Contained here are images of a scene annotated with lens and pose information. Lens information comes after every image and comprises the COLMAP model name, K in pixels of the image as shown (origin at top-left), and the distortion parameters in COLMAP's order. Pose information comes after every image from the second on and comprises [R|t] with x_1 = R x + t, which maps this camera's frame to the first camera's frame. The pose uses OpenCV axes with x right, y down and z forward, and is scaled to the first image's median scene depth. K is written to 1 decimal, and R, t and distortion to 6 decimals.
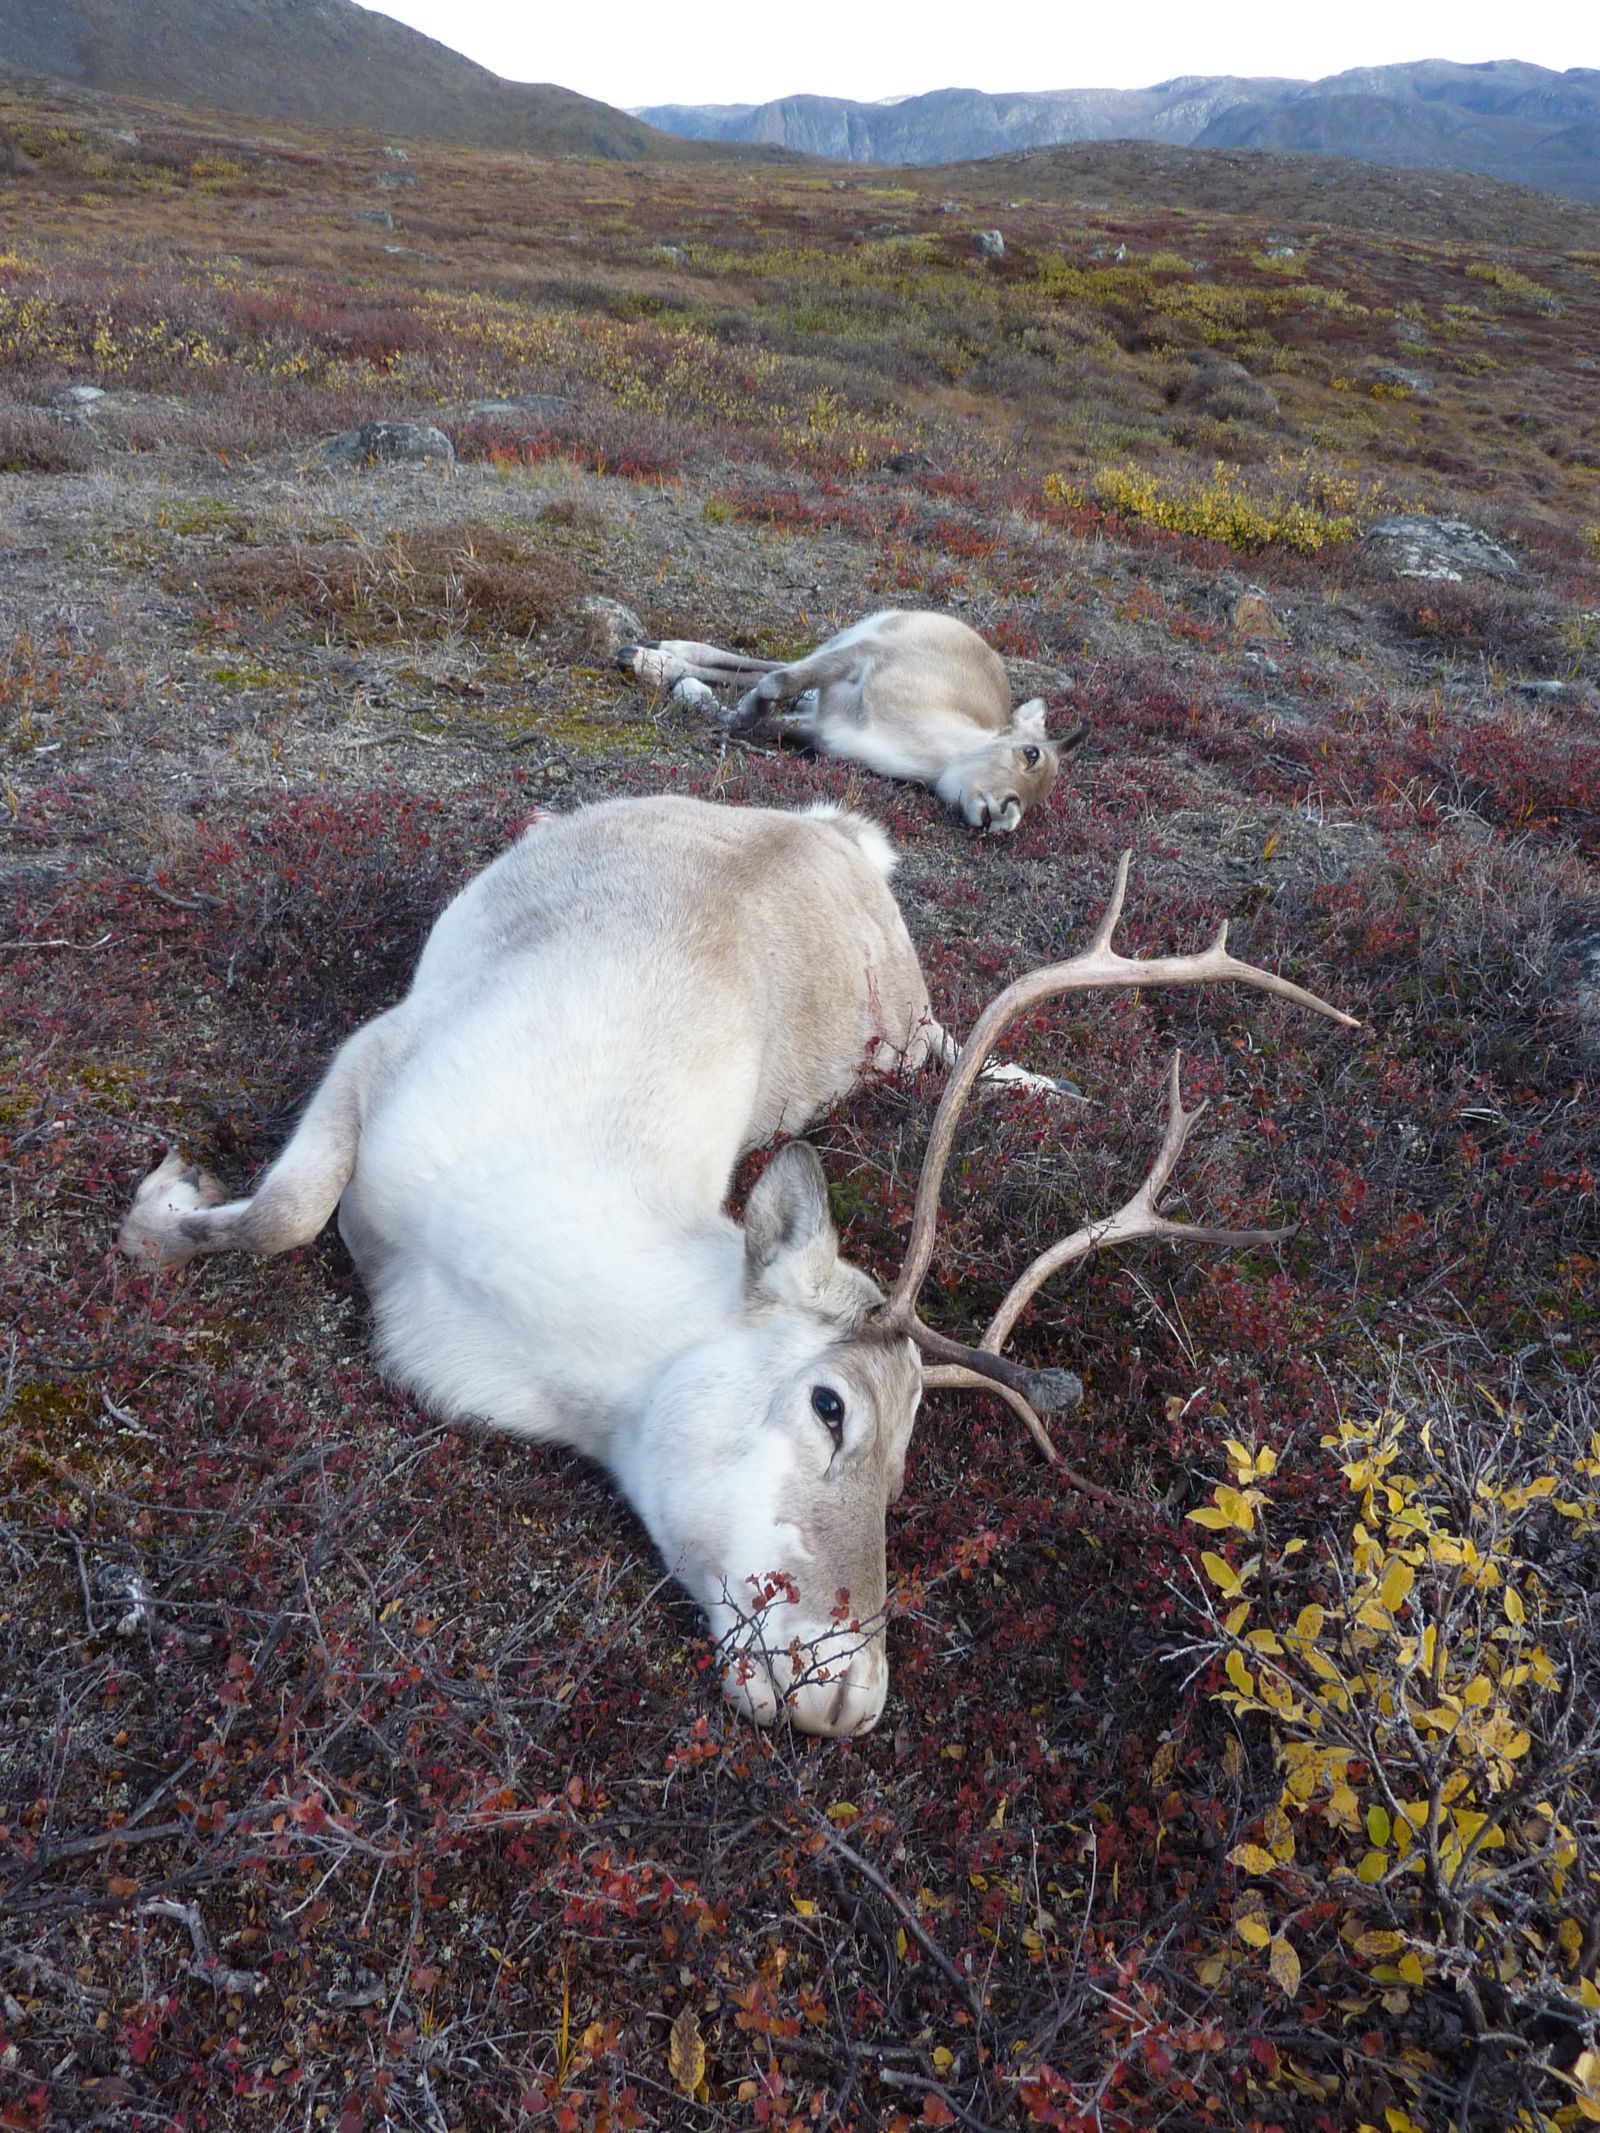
lens RADIAL K [[1662.2, 0, 800.0], [0, 1662.2, 1066.5], [0, 0, 1]] dist [-0.004165, -0.025132]
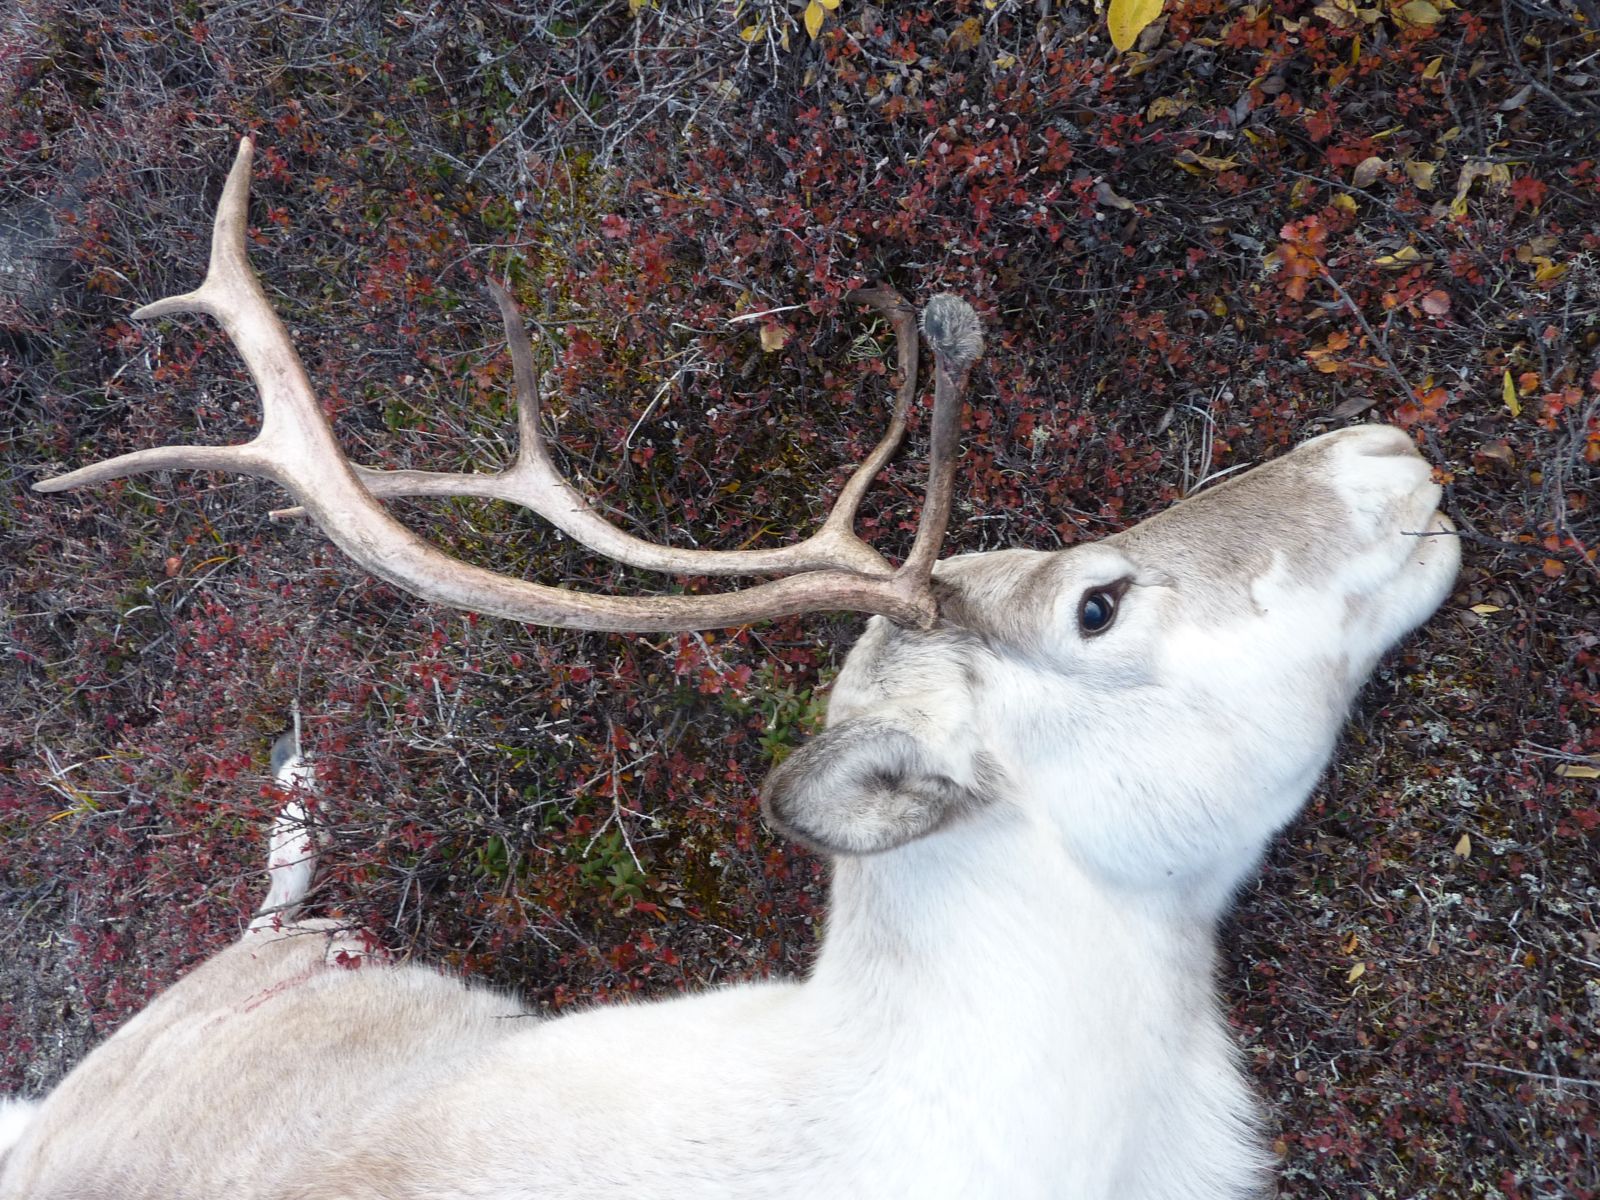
lens RADIAL K [[1246.8, 0, 796.8], [0, 1246.8, 593.1], [0, 0, 1]] dist [-0.004165, -0.025132]
pose [[-0.434957, -0.867070, 0.242904, -0.046333], [0.789218, -0.237217, 0.566448, -0.181584], [-0.433529, 0.438085, 0.787486, 0.599502]]
